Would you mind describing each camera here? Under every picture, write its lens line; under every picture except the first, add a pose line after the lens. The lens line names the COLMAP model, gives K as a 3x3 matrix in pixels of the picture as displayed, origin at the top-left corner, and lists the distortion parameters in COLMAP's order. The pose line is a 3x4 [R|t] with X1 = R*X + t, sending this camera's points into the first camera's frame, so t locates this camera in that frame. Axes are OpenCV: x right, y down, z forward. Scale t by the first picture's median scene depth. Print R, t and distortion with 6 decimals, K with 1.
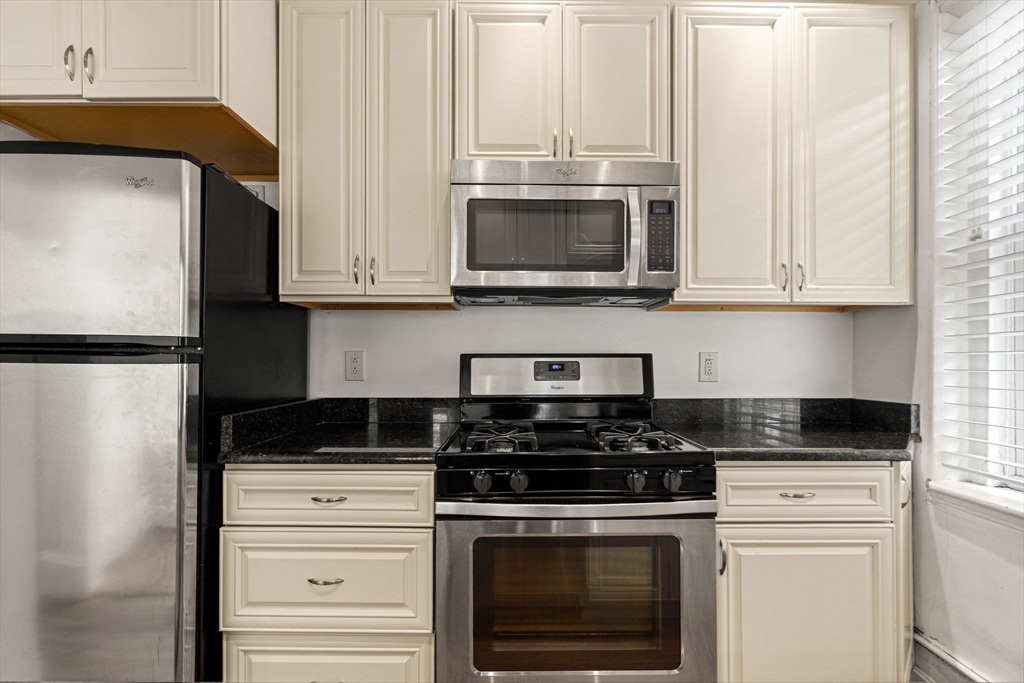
lens RADIAL K [[437.0, 0, 516.7], [0, 437.0, 351.9], [0, 0, 1]] dist [-0.000310, -0.000105]
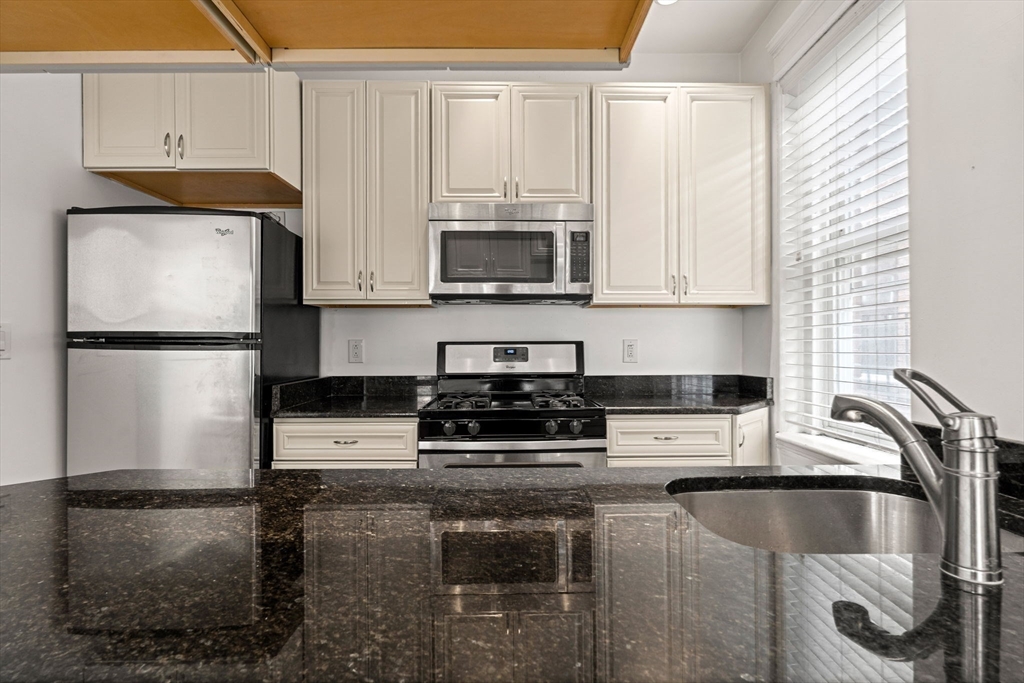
lens RADIAL K [[479.3, 0, 512.3], [0, 479.3, 334.2], [0, 0, 1]] dist [0.000727, 0.001468]
pose [[0.999952, -0.004343, 0.008835, 0.095333], [0.004378, 0.999983, -0.003968, -0.013600], [-0.008818, 0.004006, 0.999953, -0.502895]]
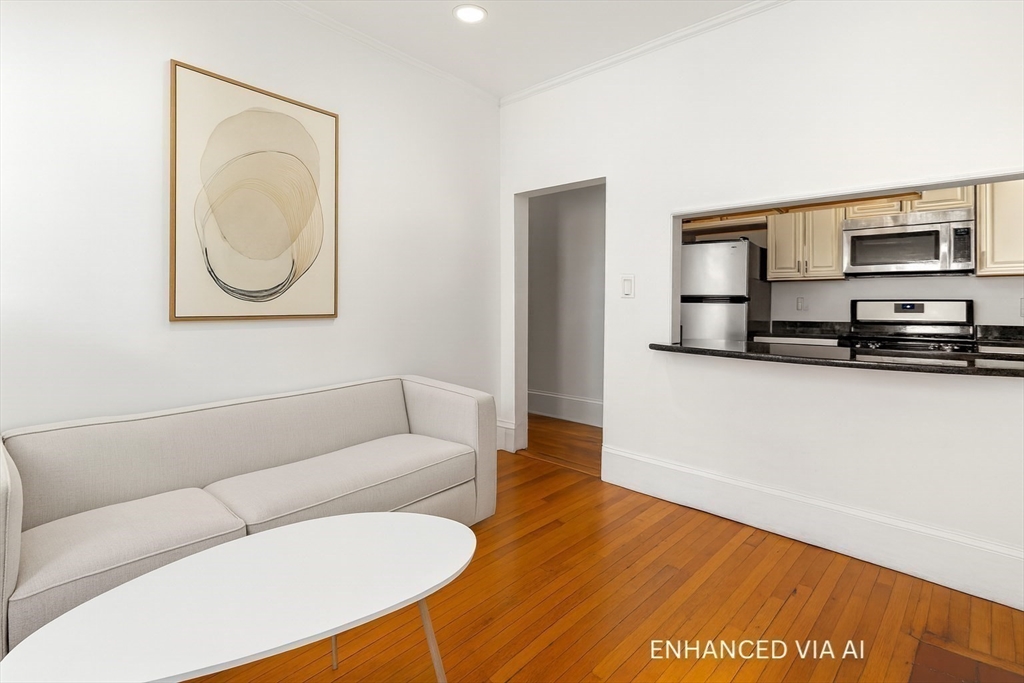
lens RADIAL K [[479.3, 0, 505.9], [0, 479.3, 294.6], [0, 0, 1]] dist [0.000727, 0.001468]
pose [[0.691381, -0.006204, -0.722463, 0.462123], [0.010077, 0.999949, 0.001057, -0.046621], [0.722420, -0.008011, 0.691408, -2.127683]]
